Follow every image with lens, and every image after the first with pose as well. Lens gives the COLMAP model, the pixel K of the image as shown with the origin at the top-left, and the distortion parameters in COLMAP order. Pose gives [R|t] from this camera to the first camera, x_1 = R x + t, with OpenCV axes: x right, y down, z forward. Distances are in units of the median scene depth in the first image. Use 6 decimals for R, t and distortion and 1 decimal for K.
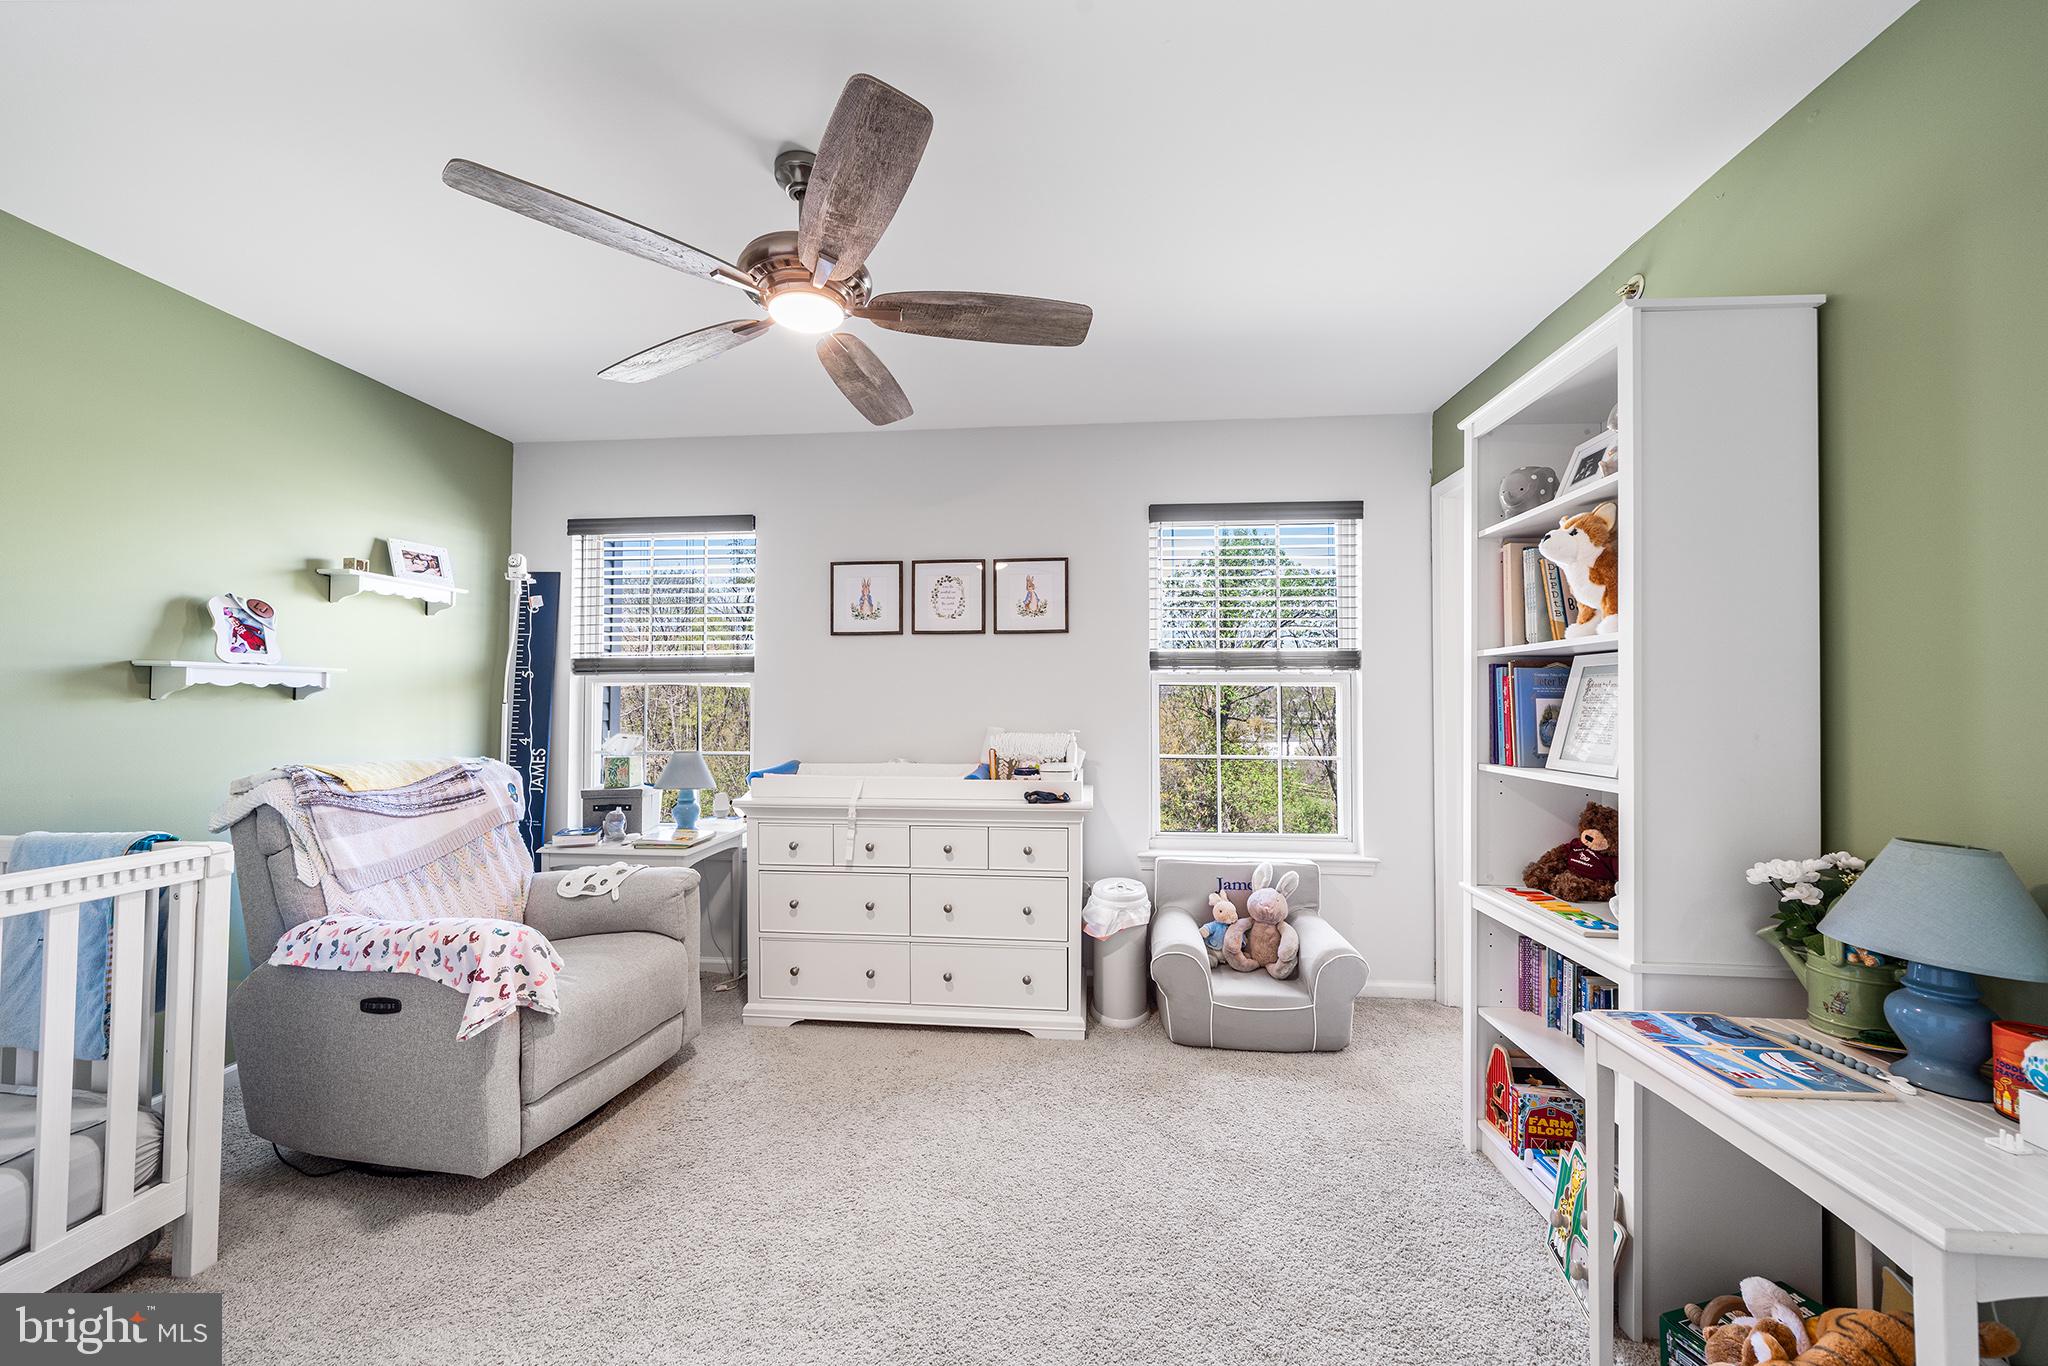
lens RADIAL K [[746.8, 0, 1022.1], [0, 746.8, 686.8], [0, 0, 1]] dist [-0.006485, -0.000649]
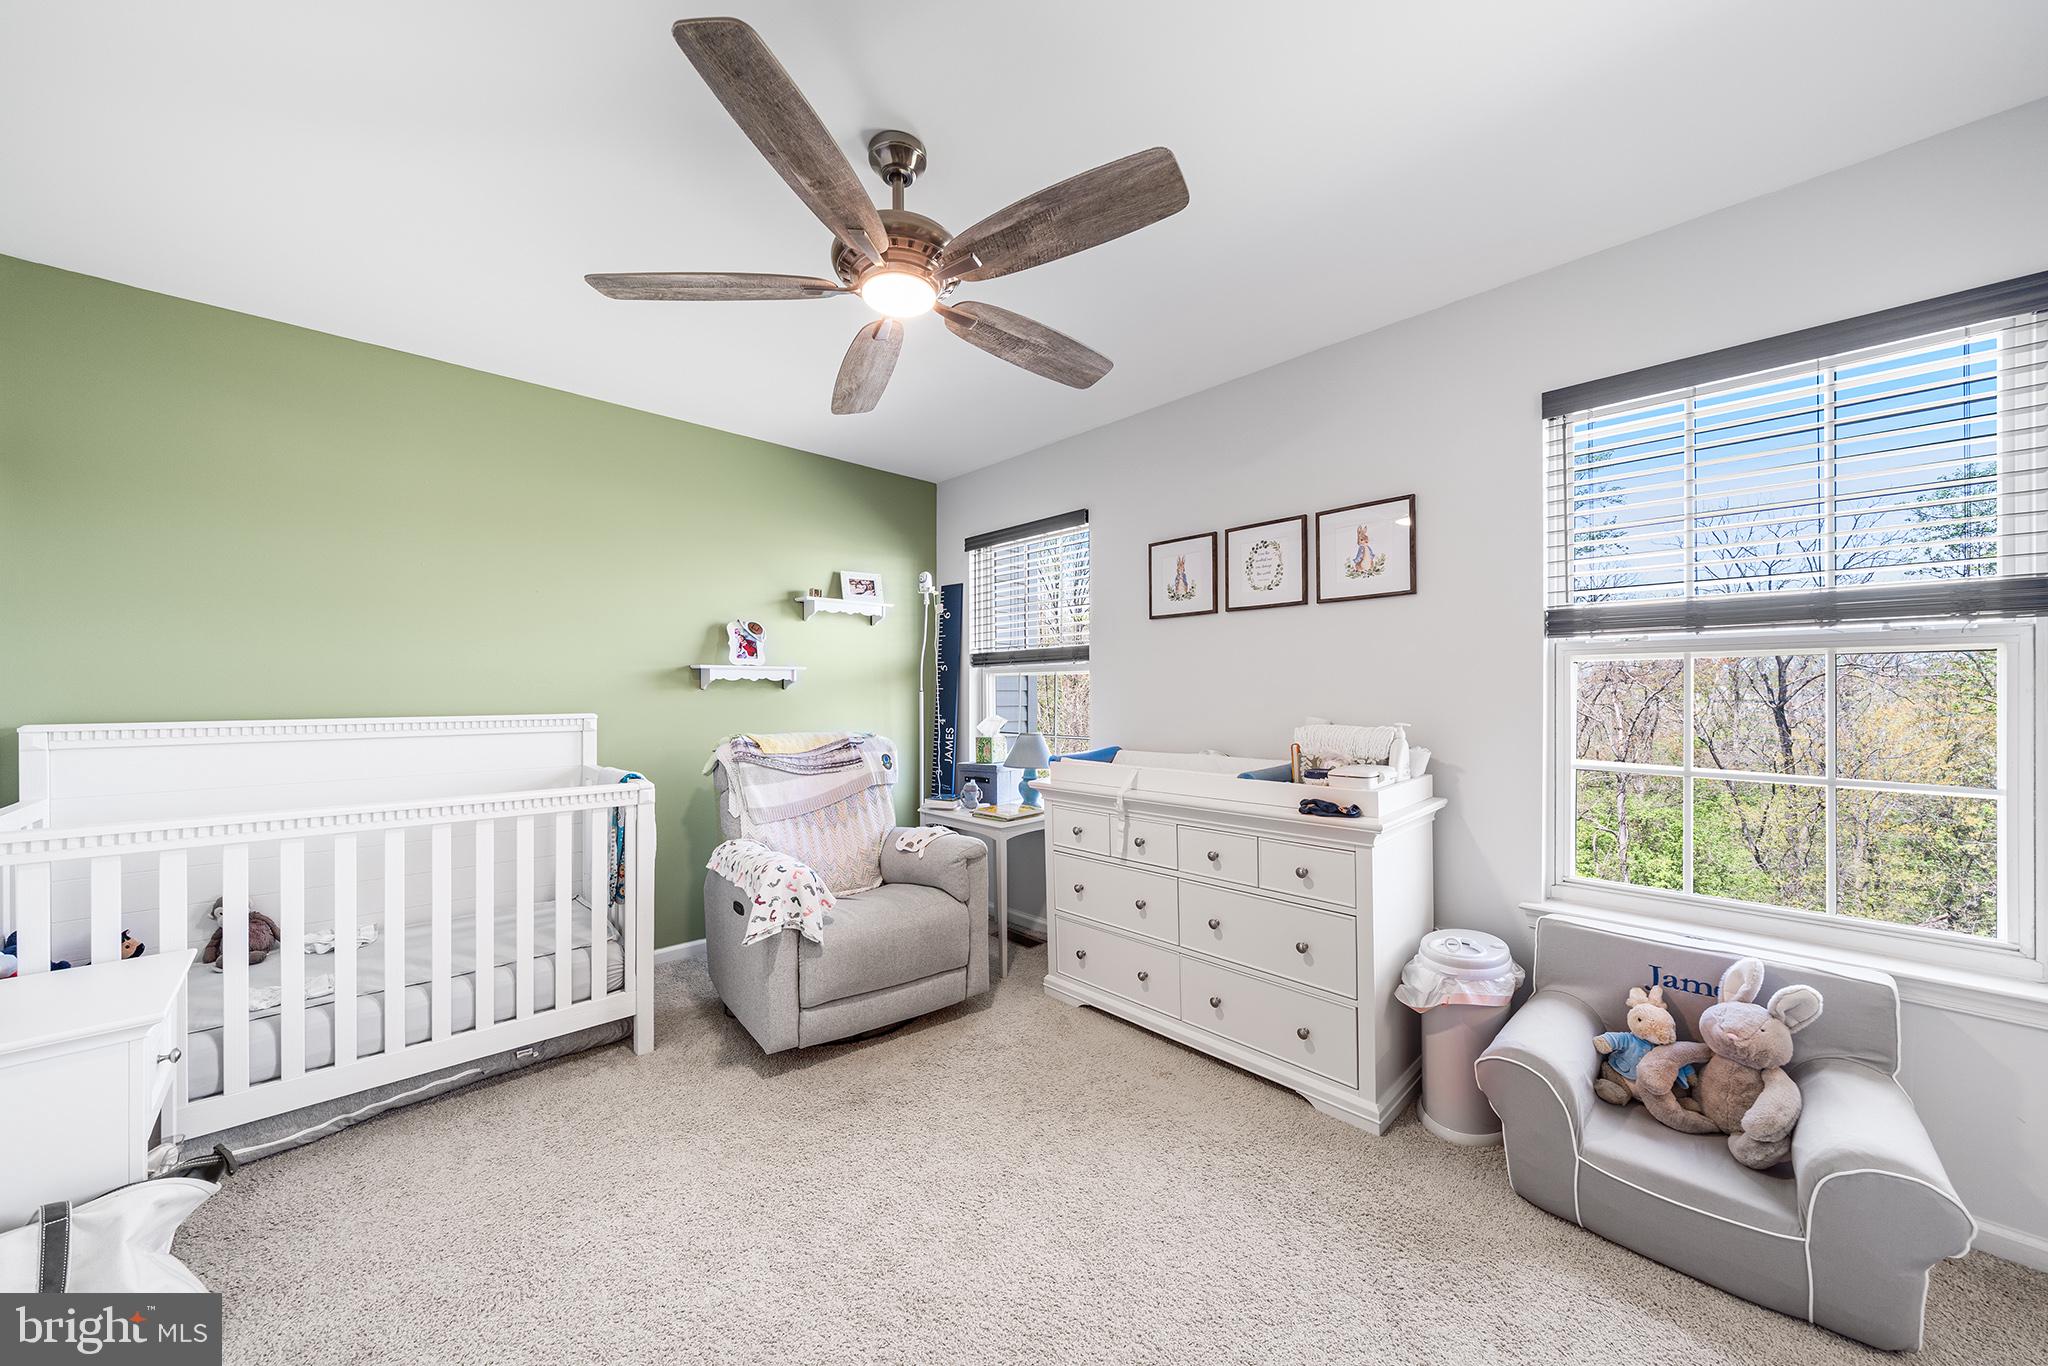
lens RADIAL K [[715.7, 0, 1026.1], [0, 715.7, 691.2], [0, 0, 1]] dist [-0.007481, 0.000255]
pose [[0.754567, -0.004998, -0.656204, 0.283744], [0.019404, 0.999704, 0.014699, 0.008960], [0.655936, -0.023824, 0.754441, 0.234119]]
